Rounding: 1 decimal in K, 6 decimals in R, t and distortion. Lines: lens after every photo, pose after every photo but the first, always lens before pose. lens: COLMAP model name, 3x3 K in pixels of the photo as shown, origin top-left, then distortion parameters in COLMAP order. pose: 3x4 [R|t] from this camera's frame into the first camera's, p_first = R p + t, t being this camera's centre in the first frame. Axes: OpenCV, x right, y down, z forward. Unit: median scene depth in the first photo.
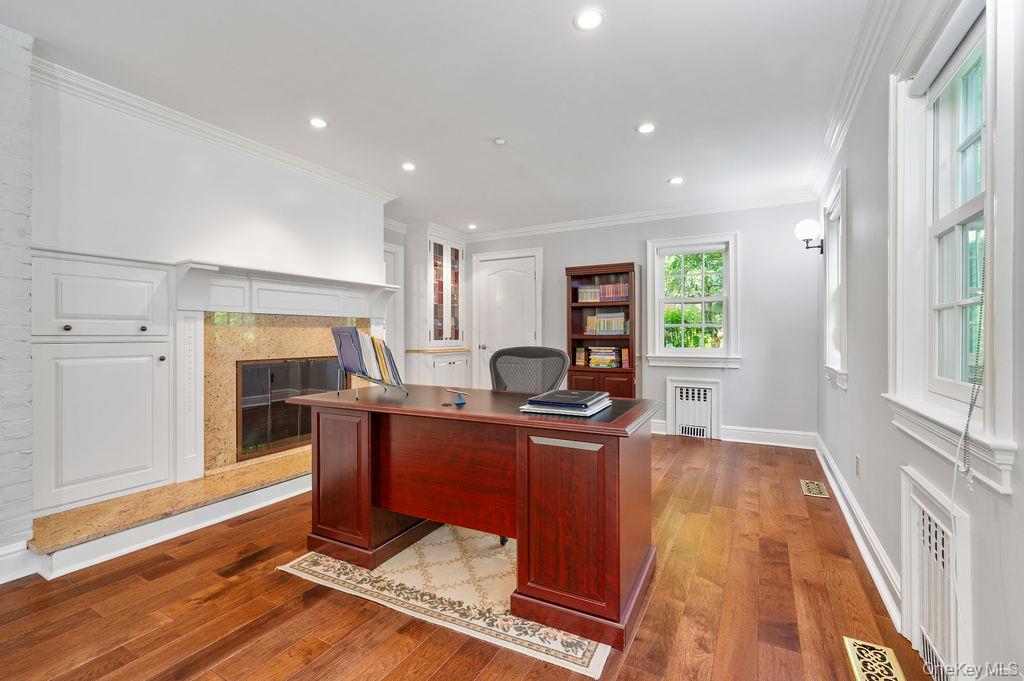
lens RADIAL K [[448.1, 0, 517.3], [0, 448.1, 333.8], [0, 0, 1]] dist [0.002564, 0.000749]
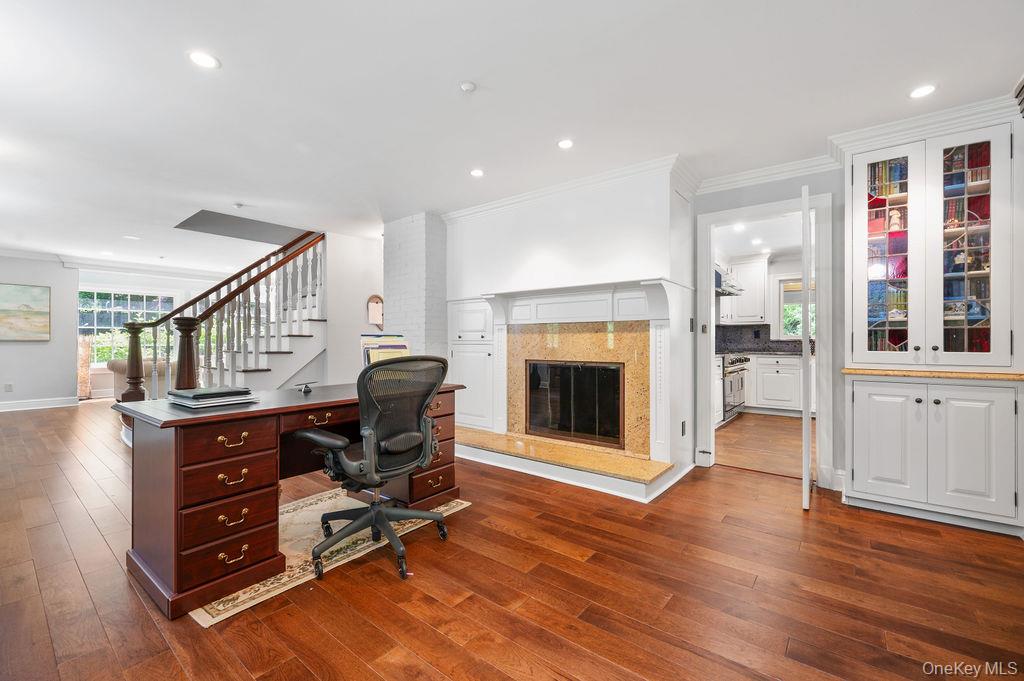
lens RADIAL K [[416.0, 0, 512.5], [0, 416.0, 342.8], [0, 0, 1]] dist [-0.009812, 0.000237]
pose [[-0.169380, 0.001309, -0.985550, 0.566352], [-0.000882, 0.999999, 0.001479, 0.007200], [0.985550, 0.001120, -0.169379, 1.061440]]
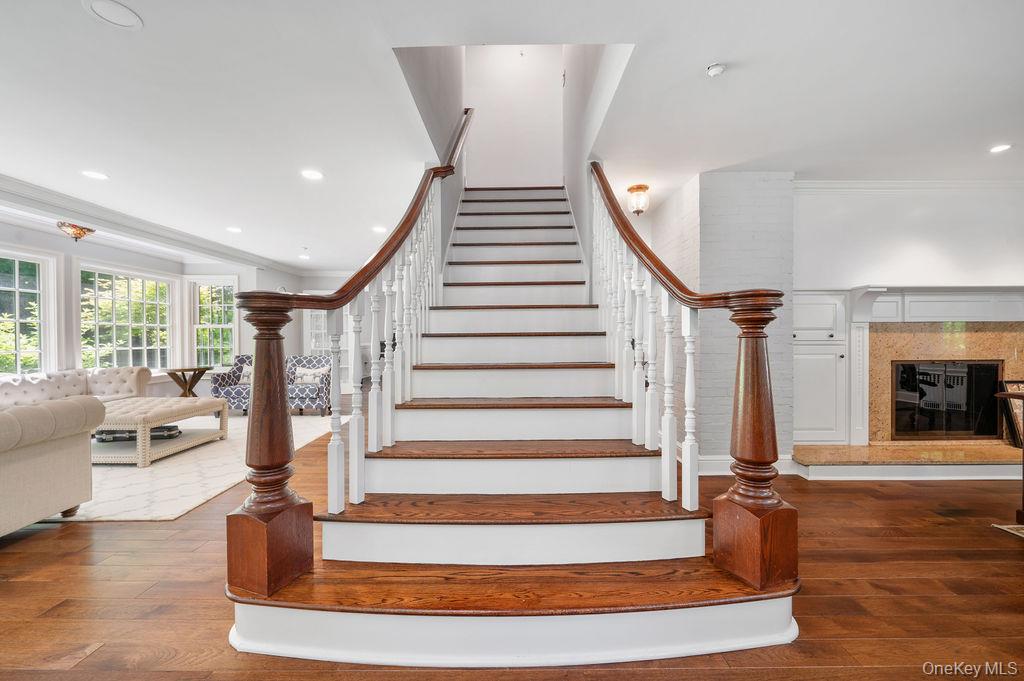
lens RADIAL K [[416.0, 0, 512.5], [0, 416.0, 342.8], [0, 0, 1]] dist [-0.009812, 0.000237]
pose [[0.466220, 0.006851, -0.884642, -0.088260], [0.007554, 0.999903, 0.011725, -0.009462], [0.884637, -0.012148, 0.466123, -0.435140]]
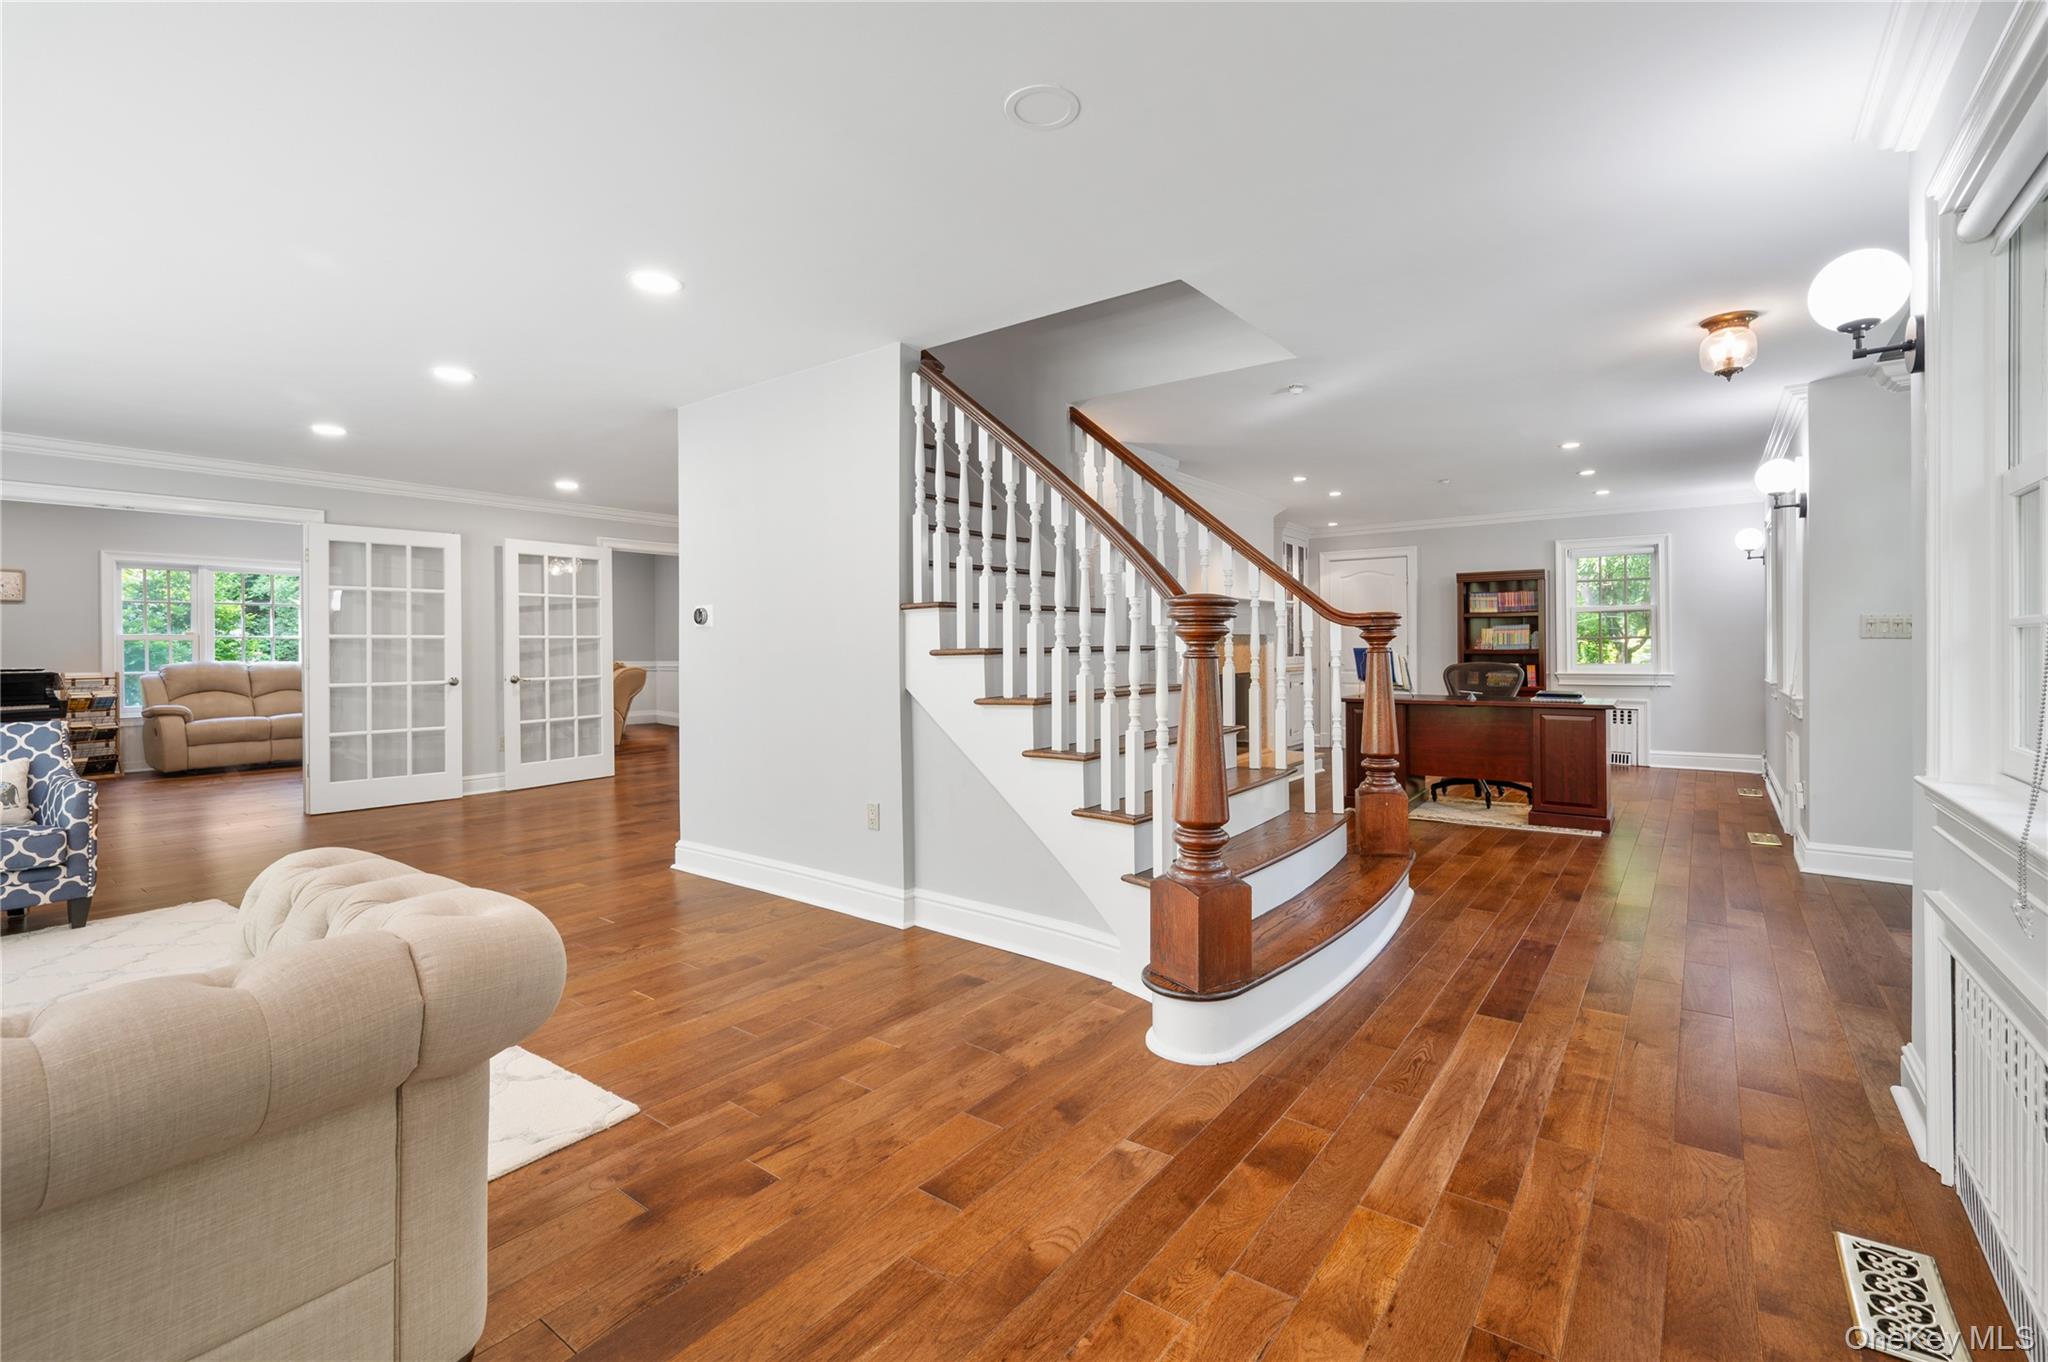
lens RADIAL K [[896.8, 0, 1020.9], [0, 896.8, 705.3], [0, 0, 1]] dist [-0.039585, -0.000197]
pose [[0.986891, -0.000789, -0.161389, -0.604865], [0.011745, 0.997688, 0.066942, -0.021843], [0.160963, -0.067960, 0.984618, -1.145036]]
